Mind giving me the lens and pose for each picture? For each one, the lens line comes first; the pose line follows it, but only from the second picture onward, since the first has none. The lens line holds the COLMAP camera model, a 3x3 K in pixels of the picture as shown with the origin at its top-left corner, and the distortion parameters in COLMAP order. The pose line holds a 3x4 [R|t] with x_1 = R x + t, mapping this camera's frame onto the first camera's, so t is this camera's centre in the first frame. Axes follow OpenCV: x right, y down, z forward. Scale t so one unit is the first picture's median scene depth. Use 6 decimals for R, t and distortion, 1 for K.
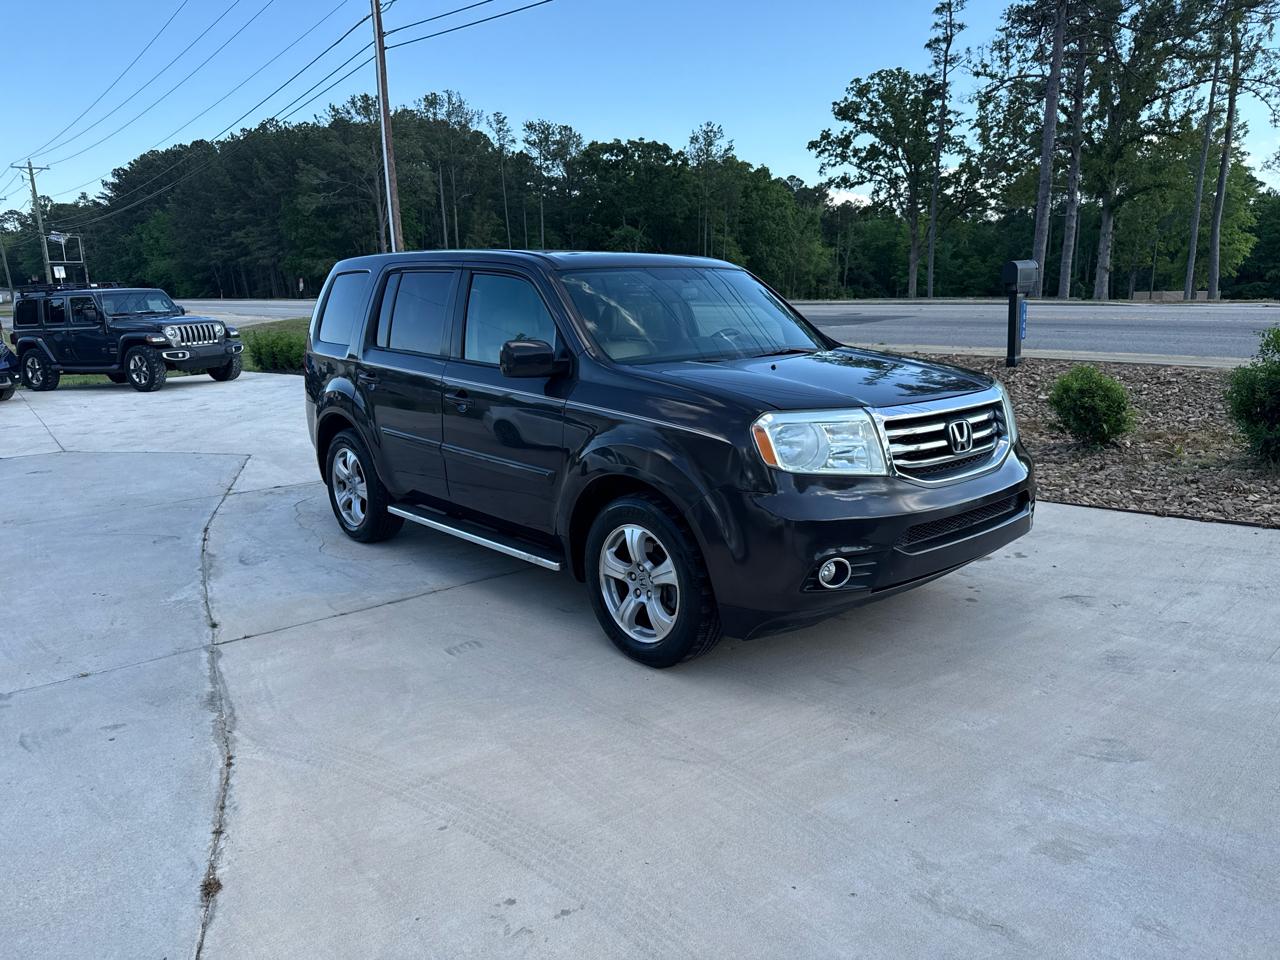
lens RADIAL K [[853.1, 0, 643.3], [0, 853.1, 489.1], [0, 0, 1]] dist [0.008222, -0.021704]
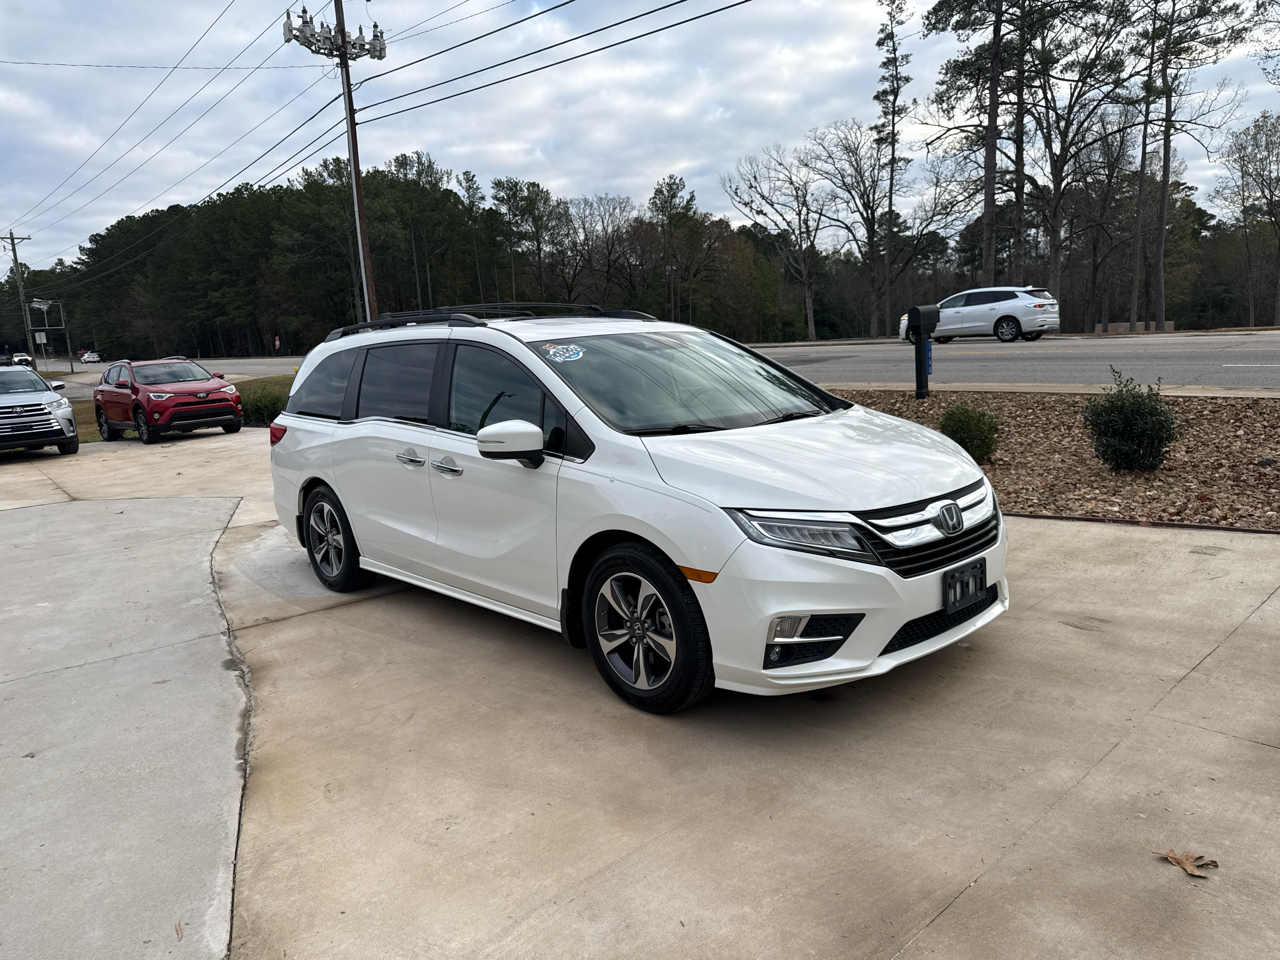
lens RADIAL K [[853.1, 0, 627.3], [0, 853.1, 490.2], [0, 0, 1]] dist [0.008222, -0.021704]
pose [[0.999469, -0.031634, 0.007792, 0.003569], [0.031992, 0.998178, -0.051164, 0.002269], [-0.006159, 0.051386, 0.998660, -0.011774]]
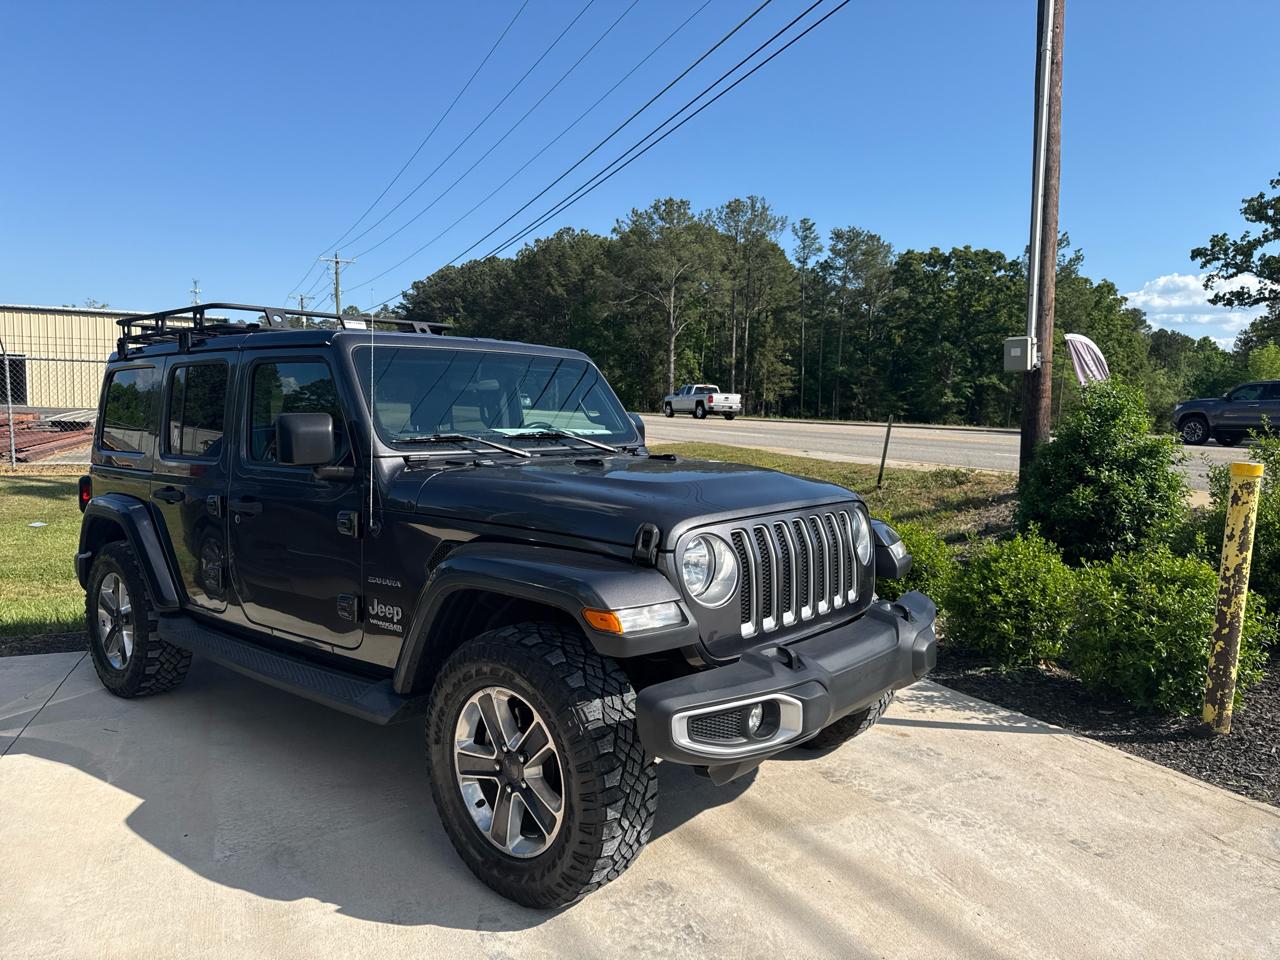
lens RADIAL K [[853.1, 0, 644.0], [0, 853.1, 474.1], [0, 0, 1]] dist [0.008222, -0.021704]
pose [[0.964326, 0.065691, -0.256436, -0.091141], [-0.104355, 0.984609, -0.140200, -0.031387], [0.243279, 0.161959, 0.956339, 0.144508]]
